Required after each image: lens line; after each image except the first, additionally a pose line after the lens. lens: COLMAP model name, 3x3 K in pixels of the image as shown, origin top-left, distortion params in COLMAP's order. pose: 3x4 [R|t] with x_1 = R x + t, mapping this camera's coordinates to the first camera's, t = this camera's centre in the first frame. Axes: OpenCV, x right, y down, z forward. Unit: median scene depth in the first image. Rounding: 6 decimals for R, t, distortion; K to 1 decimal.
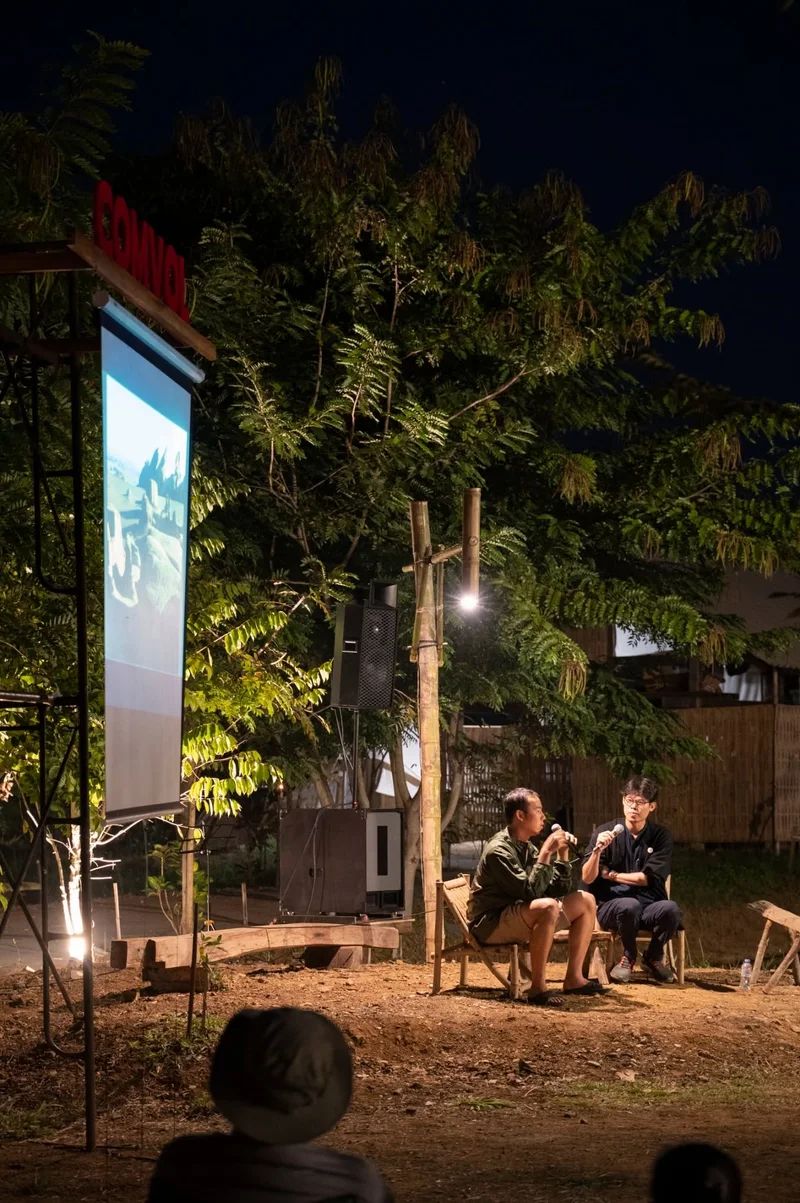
lens RADIAL K [[2556.9, 0, 399.7], [0, 2556.9, 602.3], [0, 0, 1]] dist [0.017244, 0.000000]
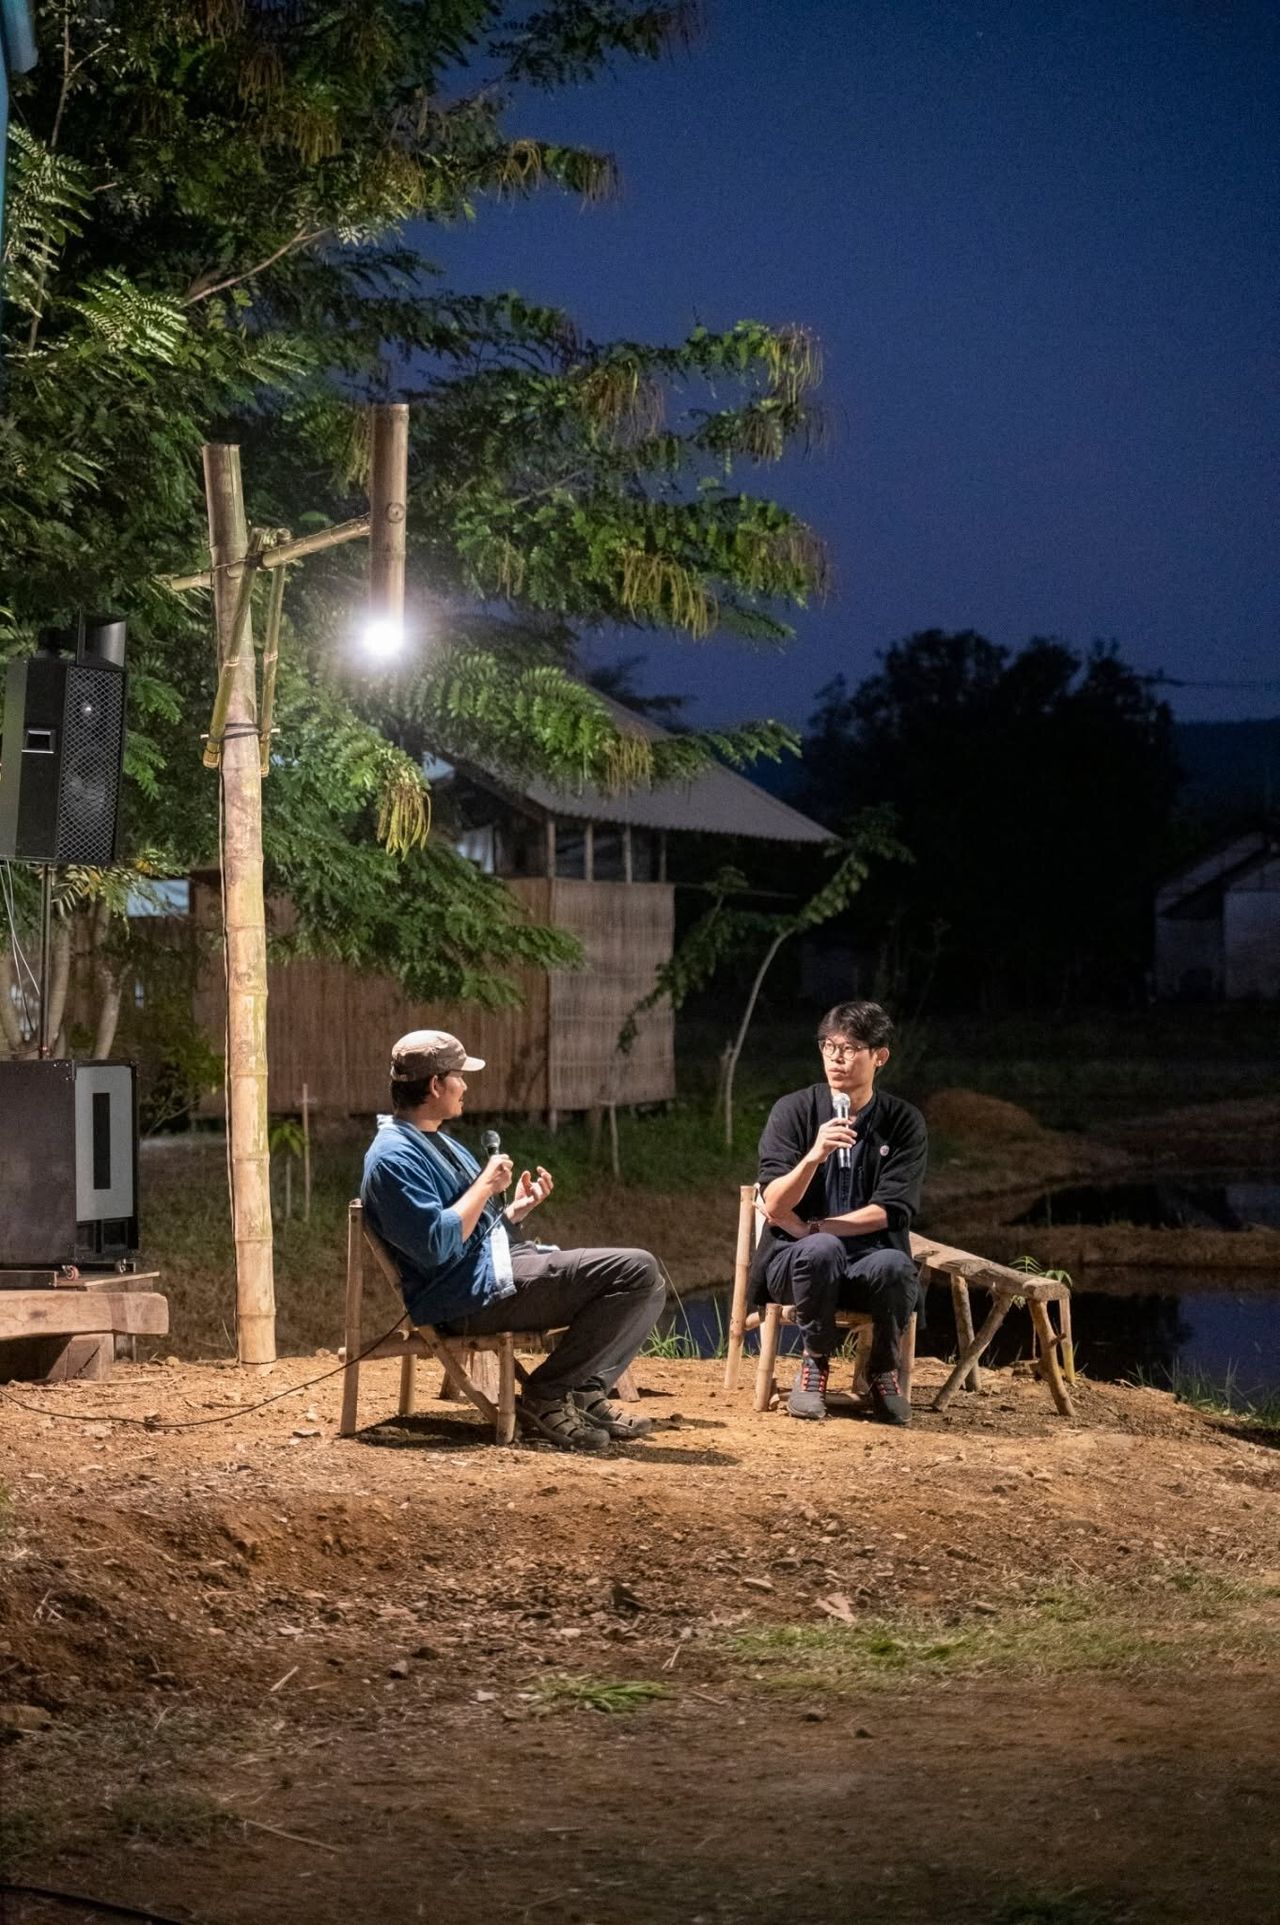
lens RADIAL K [[4091.4, 0, 640.2], [0, 4091.4, 961.6], [0, 0, 1]] dist [0.017244, 0.000000]
pose [[0.978203, -0.004384, 0.207605, -0.064004], [-0.007482, 0.998384, 0.056334, 0.012644], [-0.207517, -0.056660, 0.976589, 0.159887]]
